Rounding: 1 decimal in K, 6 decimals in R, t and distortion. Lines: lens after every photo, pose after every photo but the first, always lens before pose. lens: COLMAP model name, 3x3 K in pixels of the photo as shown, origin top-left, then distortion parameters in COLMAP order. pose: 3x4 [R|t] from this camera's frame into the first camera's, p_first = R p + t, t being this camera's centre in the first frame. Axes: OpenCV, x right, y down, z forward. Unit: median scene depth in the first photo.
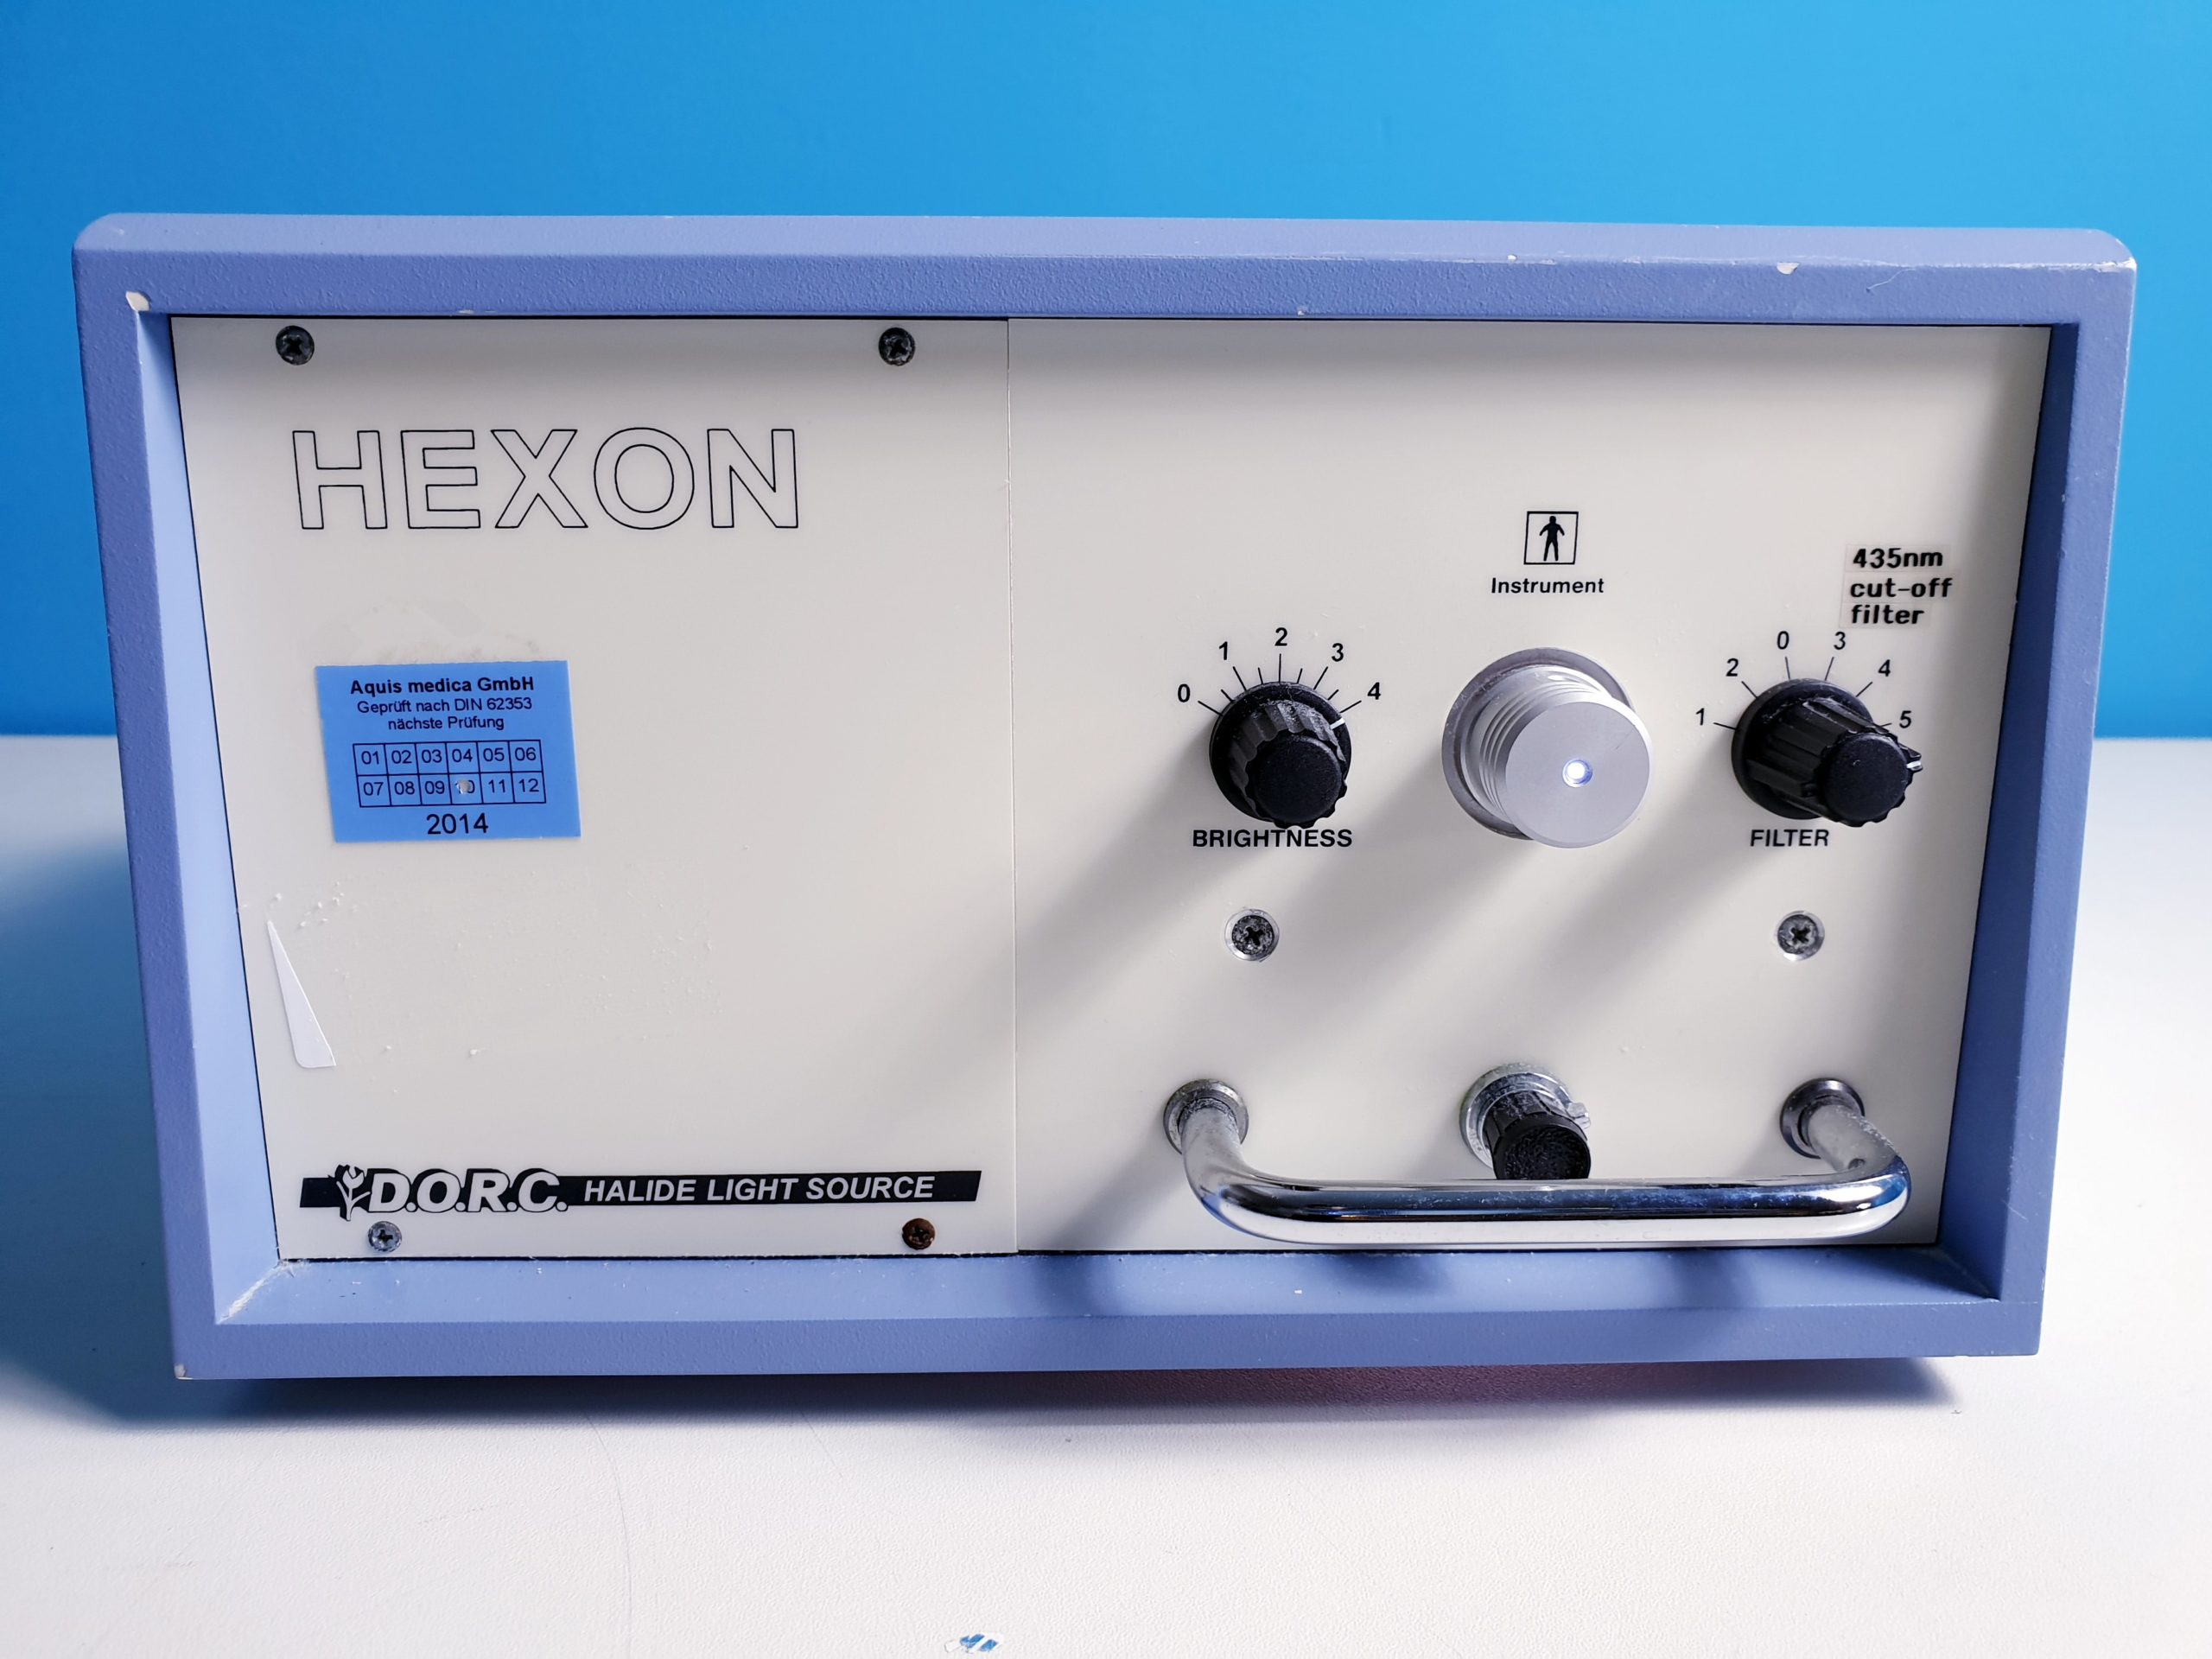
lens RADIAL K [[1801.3, 0, 1103.3], [0, 1801.3, 893.0], [0, 0, 1]] dist [0.020186, -0.084157]
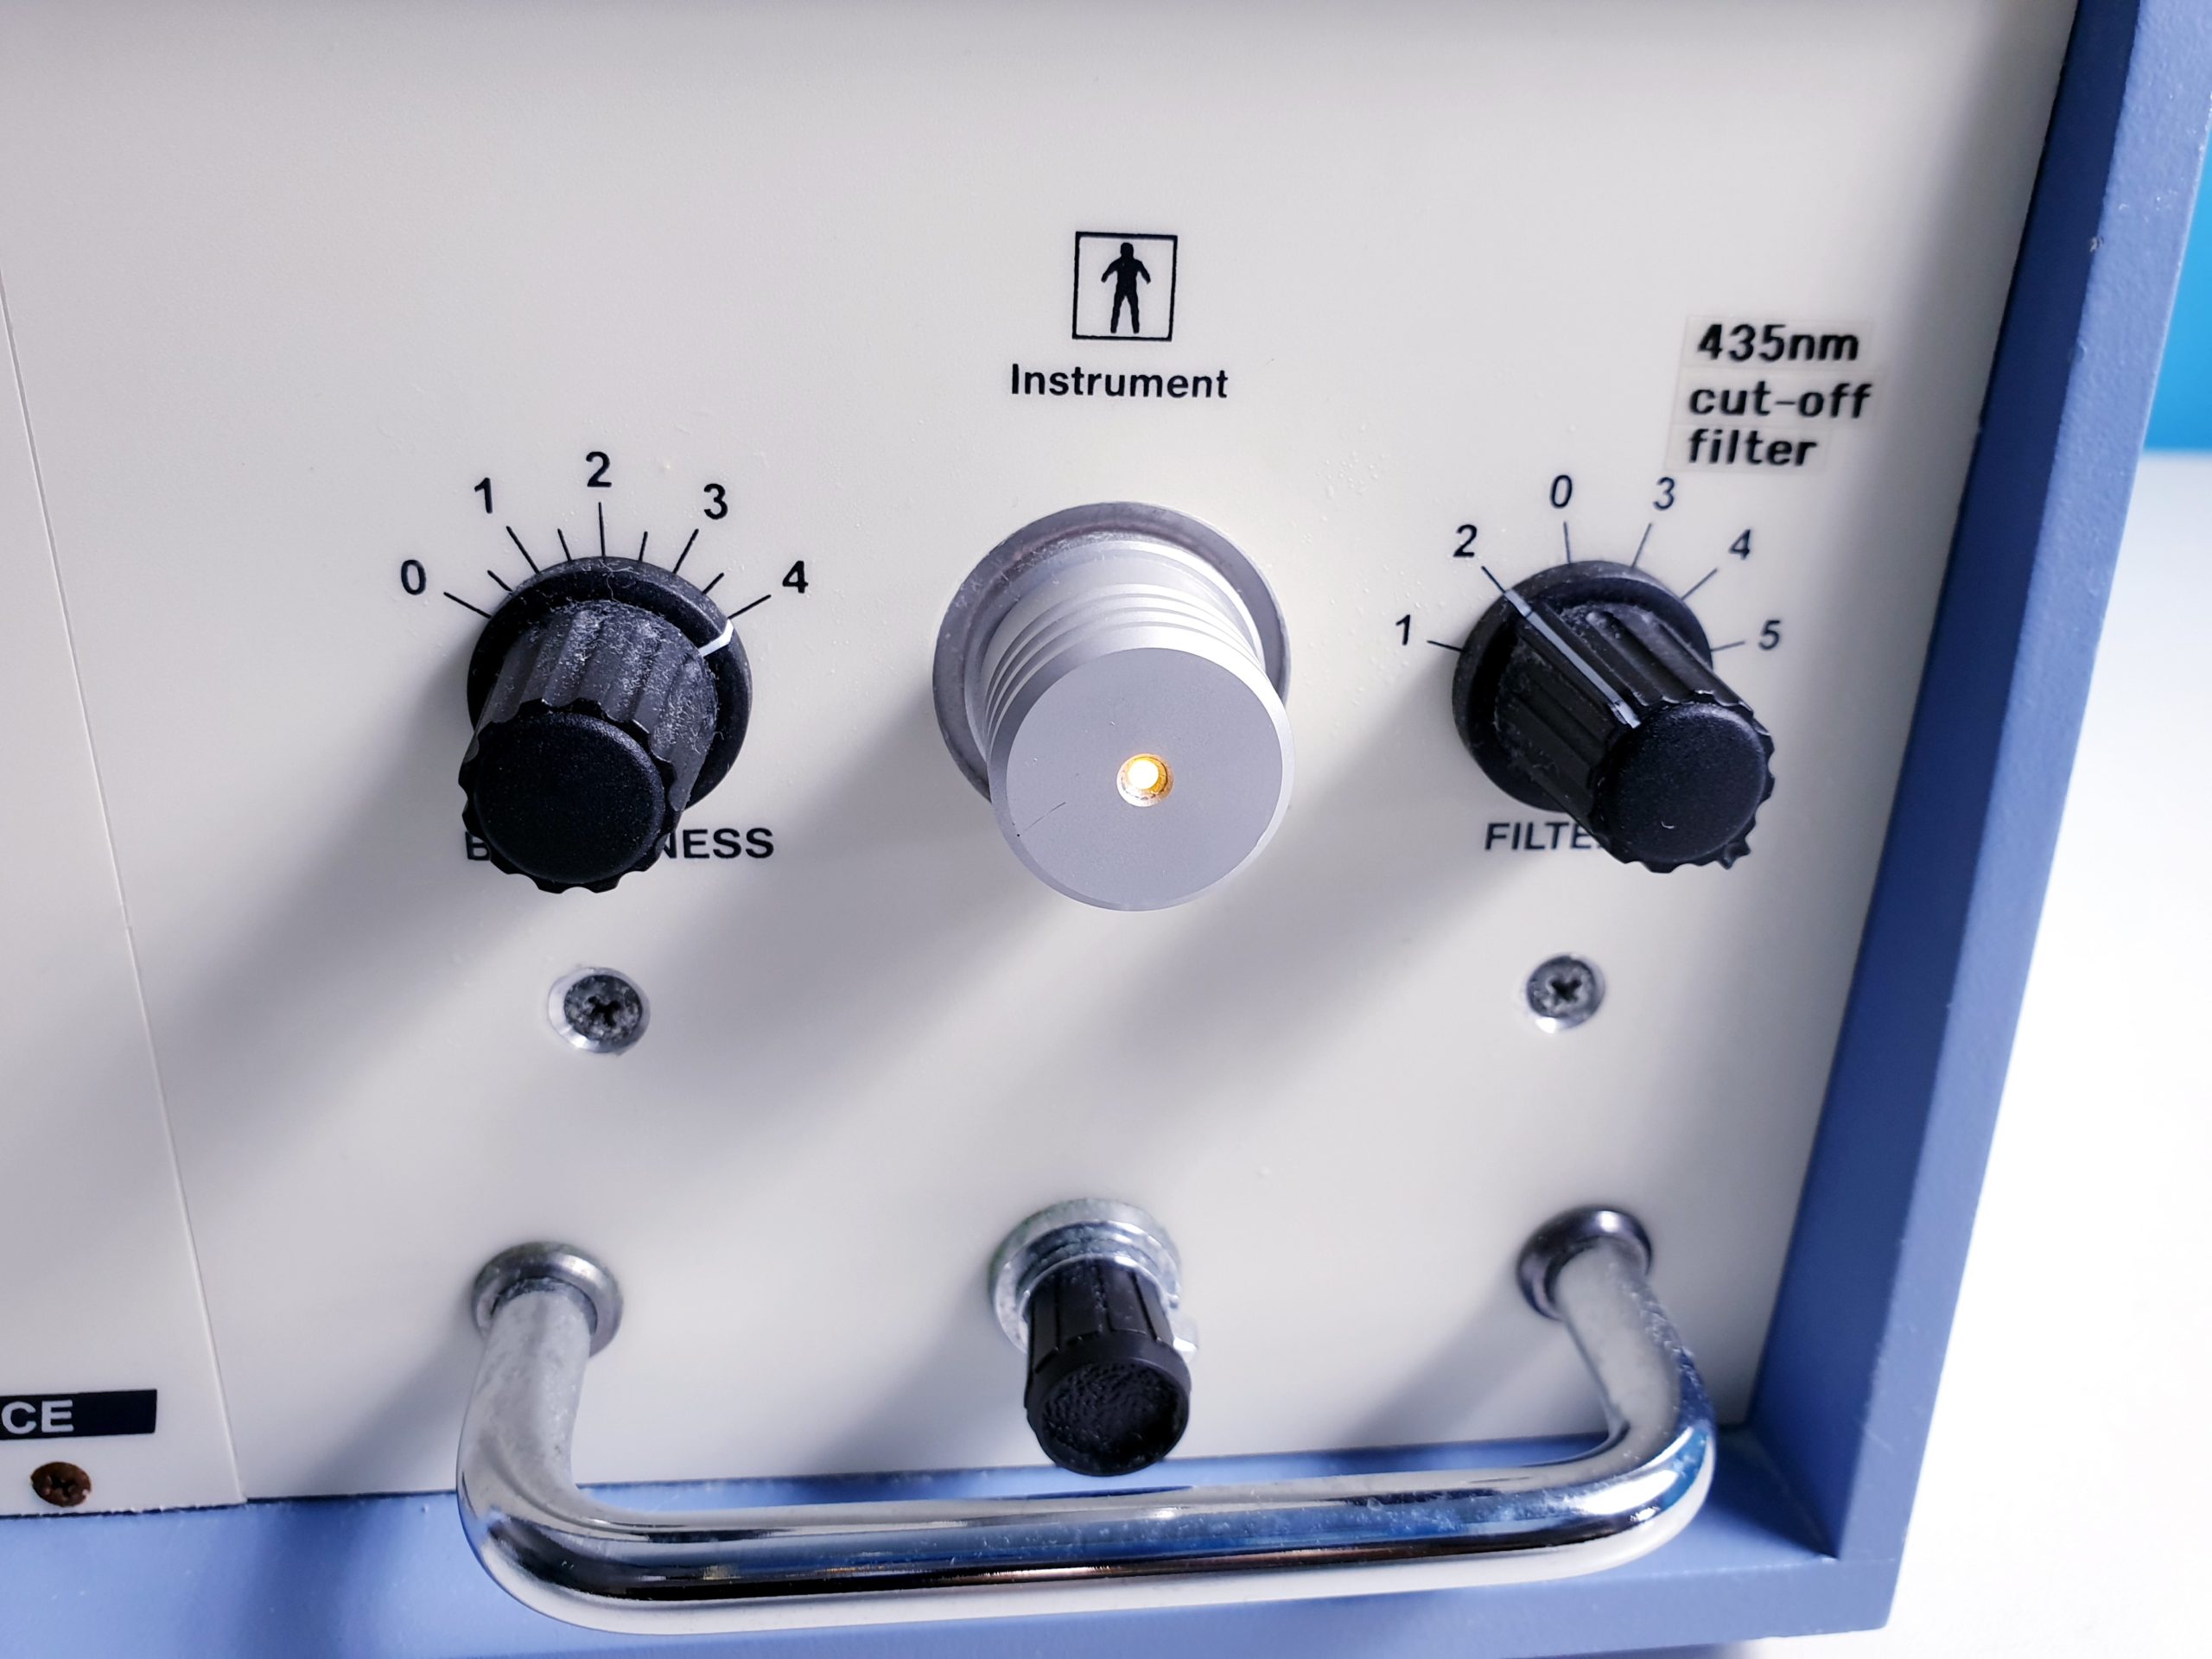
lens RADIAL K [[1801.3, 0, 1103.3], [0, 1801.3, 893.0], [0, 0, 1]] dist [0.020186, -0.084157]
pose [[0.997031, 0.006070, 0.076767, 0.198886], [-0.019435, 0.984452, 0.174574, -0.113992], [-0.074514, -0.175548, 0.981647, 0.456947]]
